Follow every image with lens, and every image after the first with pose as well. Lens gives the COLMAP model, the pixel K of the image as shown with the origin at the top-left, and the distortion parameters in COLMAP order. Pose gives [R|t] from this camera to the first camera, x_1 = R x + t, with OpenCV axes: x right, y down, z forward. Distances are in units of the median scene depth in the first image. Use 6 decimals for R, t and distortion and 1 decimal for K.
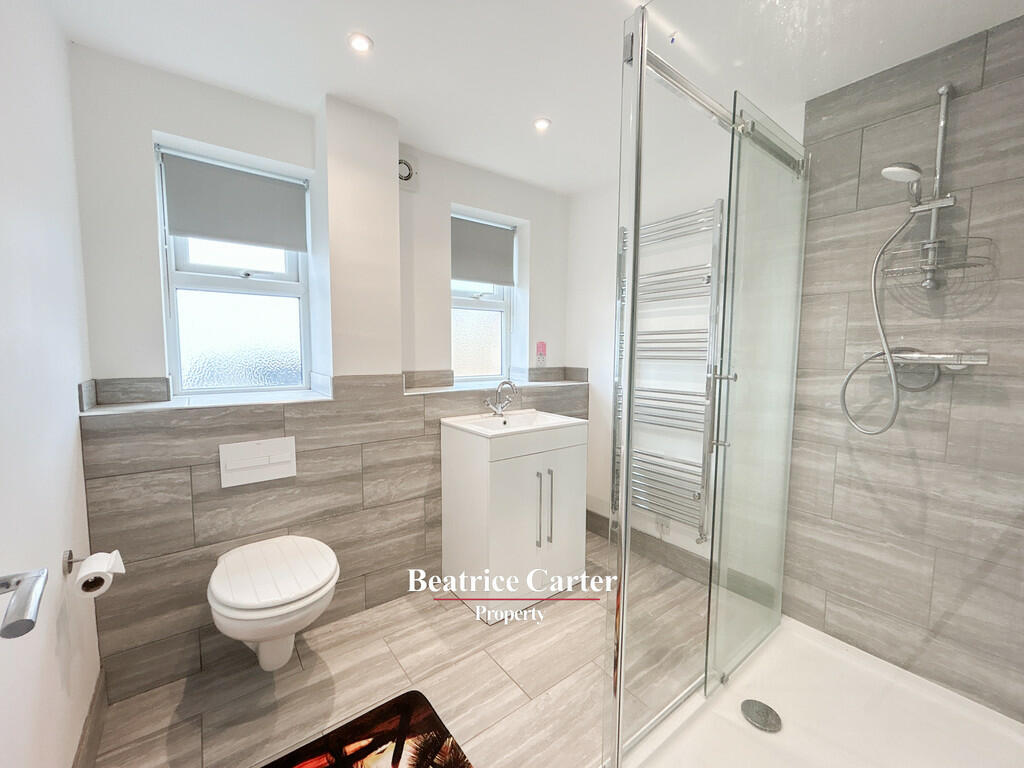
lens RADIAL K [[415.4, 0, 513.1], [0, 415.4, 384.6], [0, 0, 1]] dist [-0.000928, 0.000308]
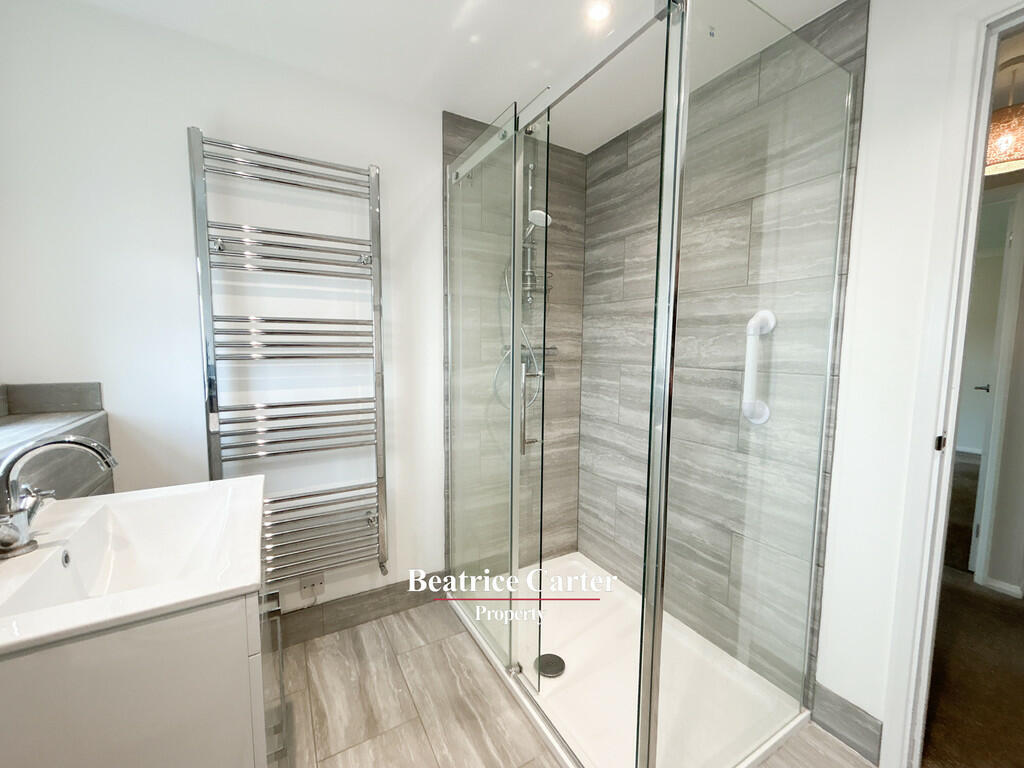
lens RADIAL K [[415.4, 0, 511.0], [0, 415.4, 385.4], [0, 0, 1]] dist [-0.000928, 0.000308]
pose [[0.138359, -0.100041, 0.985316, -0.364231], [0.078751, 0.992846, 0.089747, -0.064938], [-0.987246, 0.065177, 0.145248, 0.685461]]
